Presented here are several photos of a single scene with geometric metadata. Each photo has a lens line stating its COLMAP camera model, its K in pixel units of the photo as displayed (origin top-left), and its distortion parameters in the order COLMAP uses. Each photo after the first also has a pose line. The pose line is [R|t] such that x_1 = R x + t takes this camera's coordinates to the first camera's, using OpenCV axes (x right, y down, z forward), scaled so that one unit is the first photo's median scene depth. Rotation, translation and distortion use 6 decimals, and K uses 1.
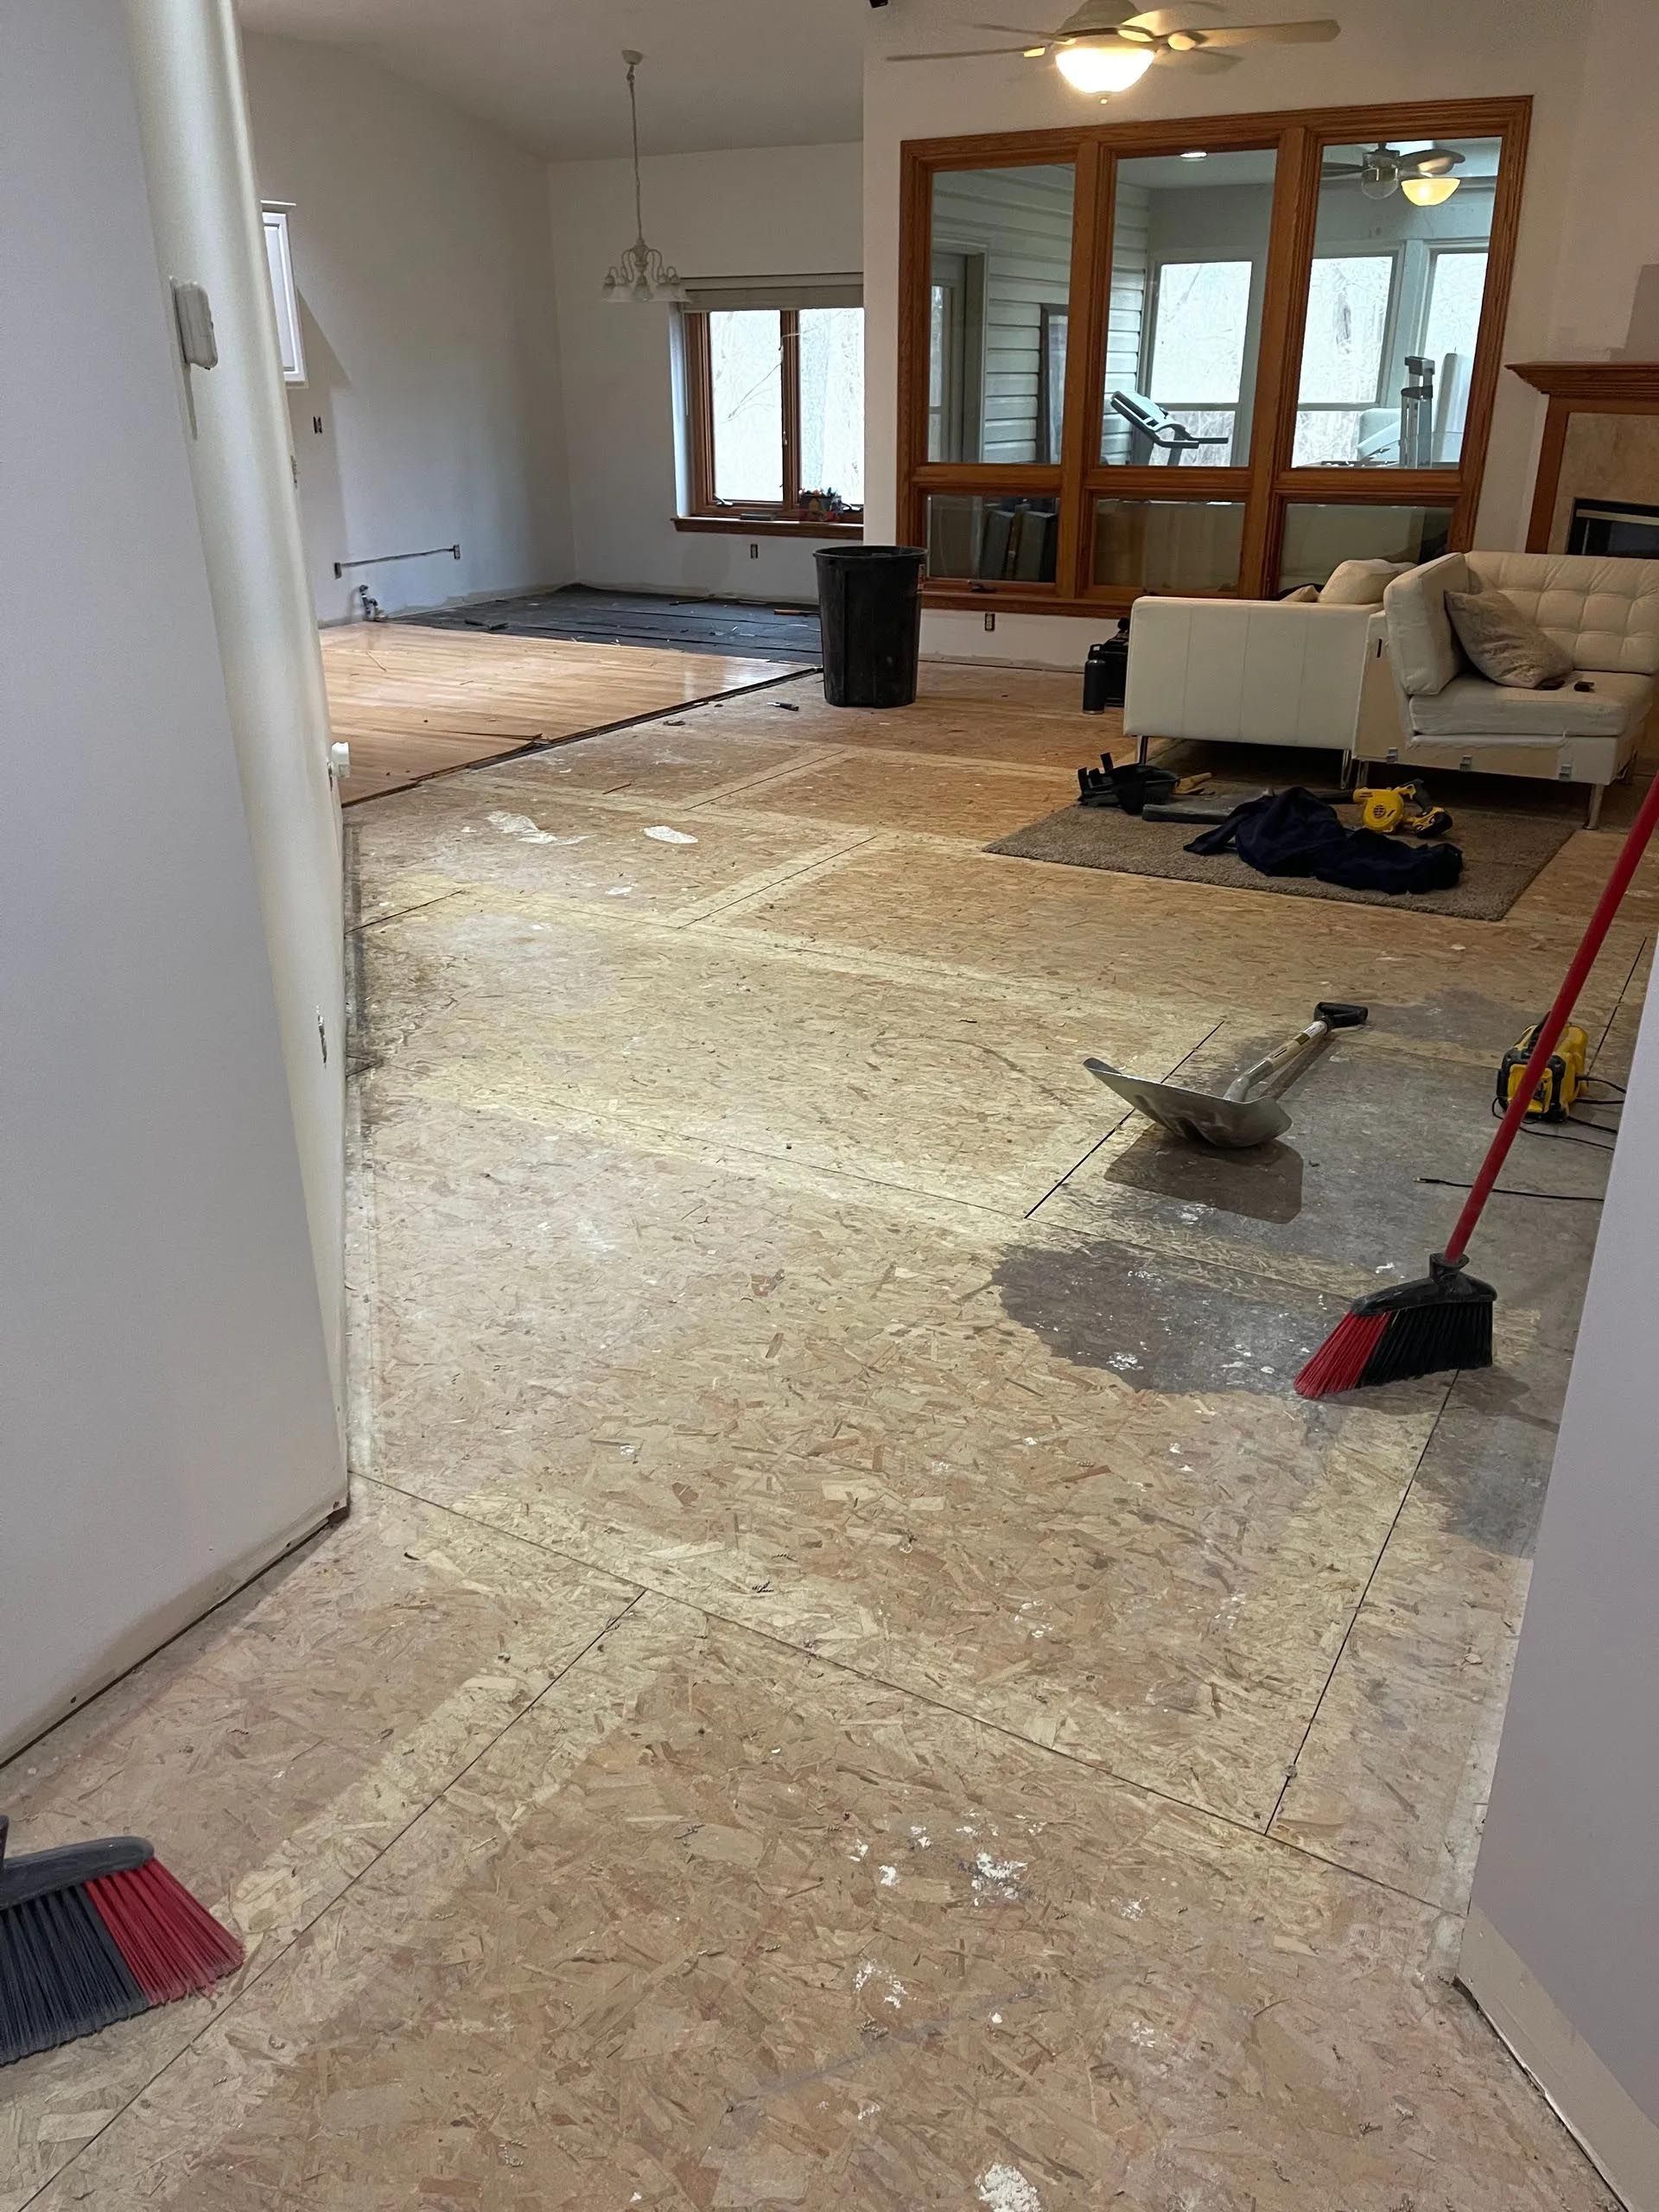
lens RADIAL K [[1713.6, 0, 856.9], [0, 1713.6, 1103.9], [0, 0, 1]] dist [0.044798, -0.003452]
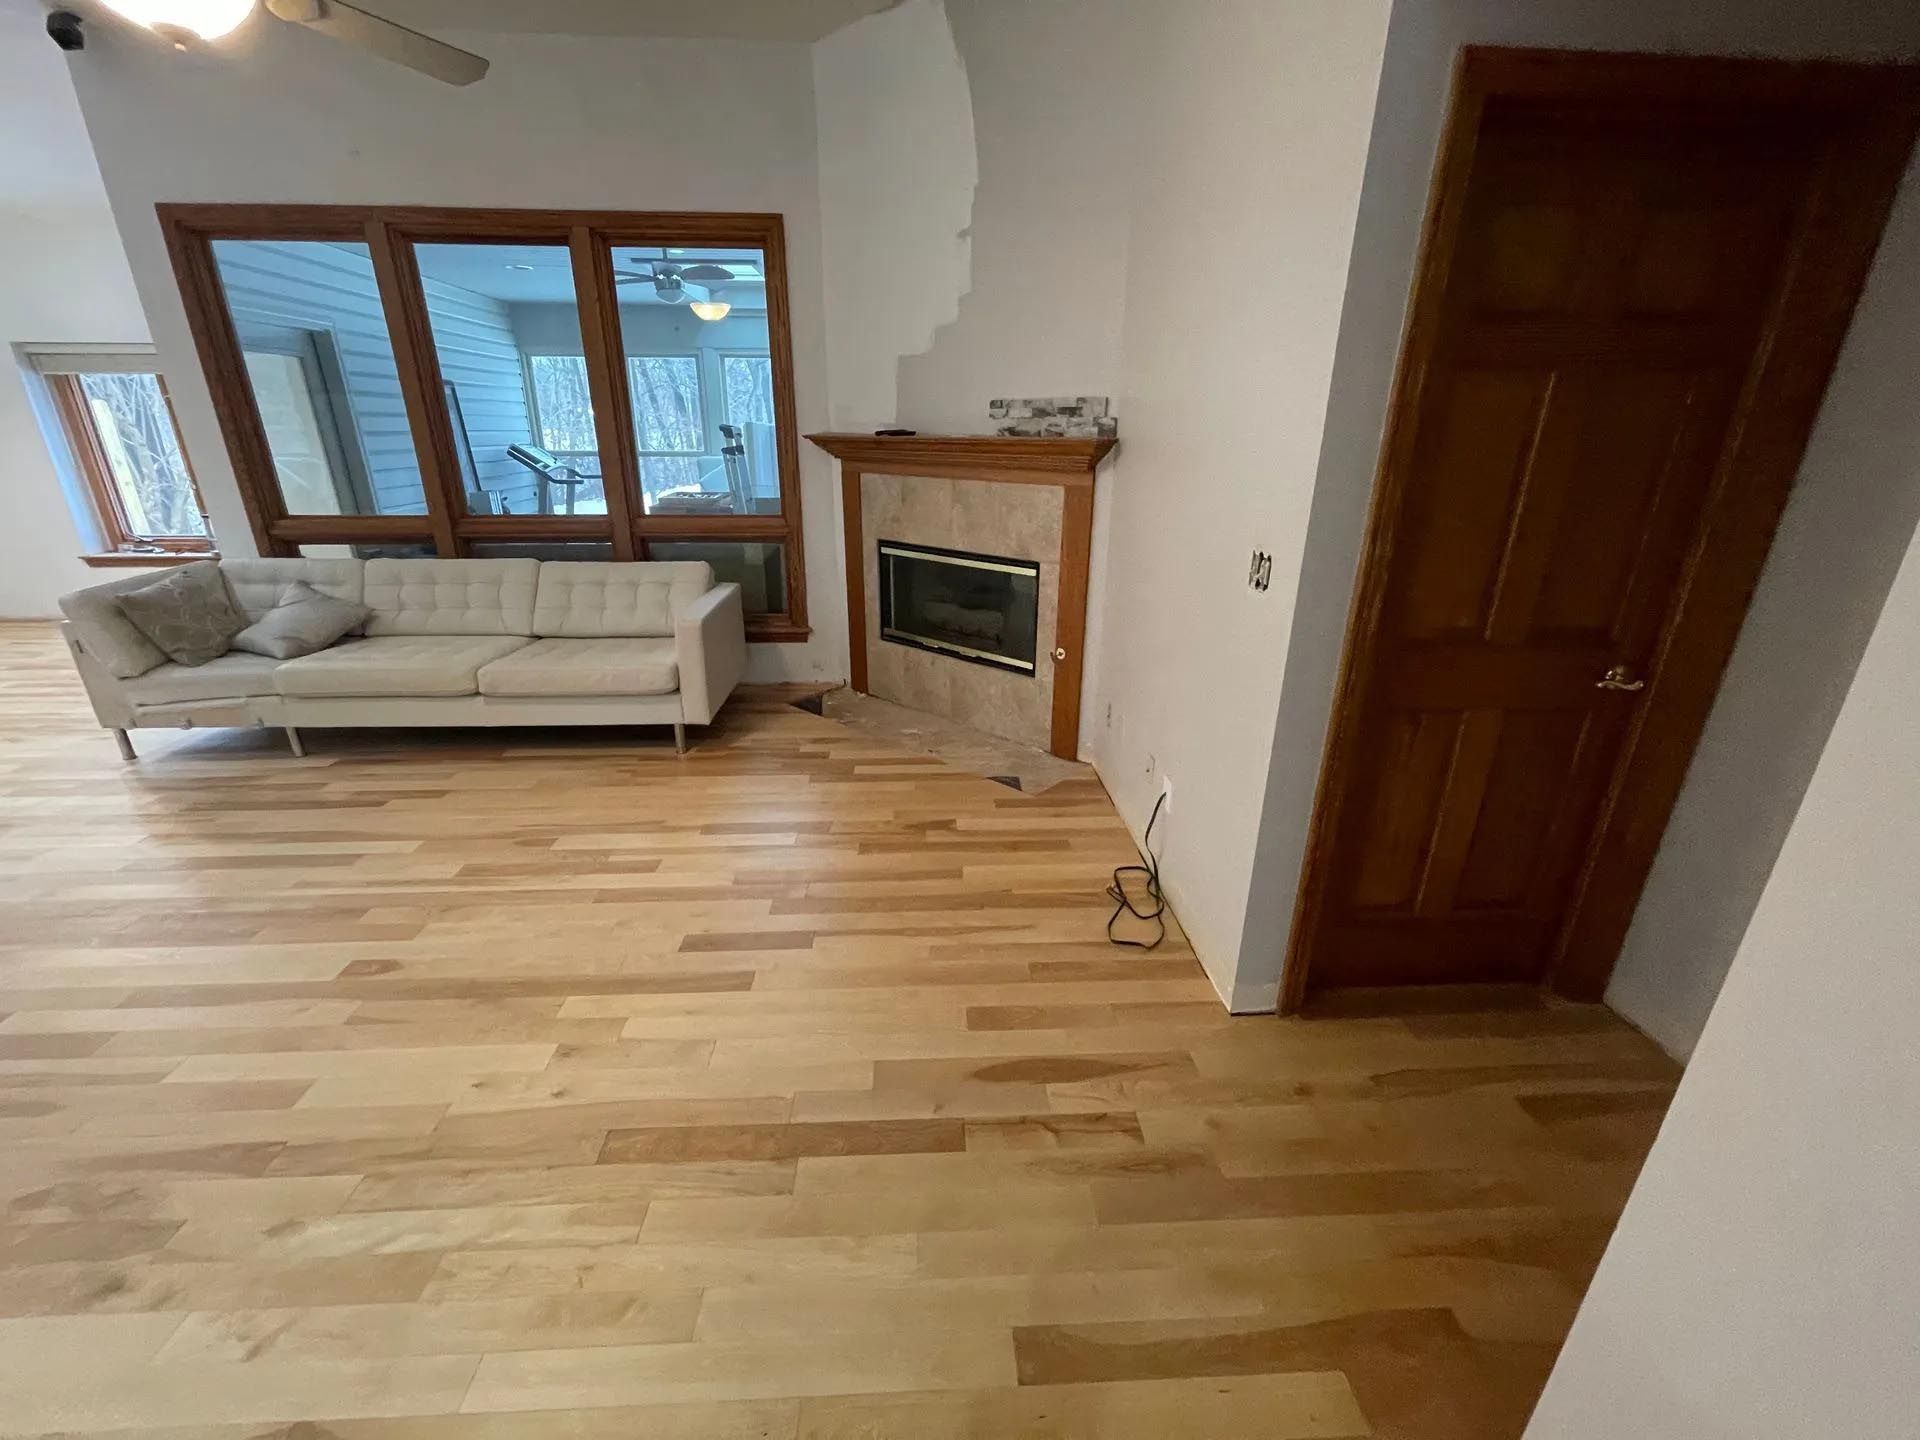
lens RADIAL K [[778.9, 0, 954.8], [0, 778.9, 715.2], [0, 0, 1]] dist [-0.000407, -0.000211]
pose [[0.845591, -0.179171, 0.502865, 0.132997], [0.200963, 0.979536, 0.011080, -0.188966], [-0.494560, 0.091689, 0.864294, 0.428413]]
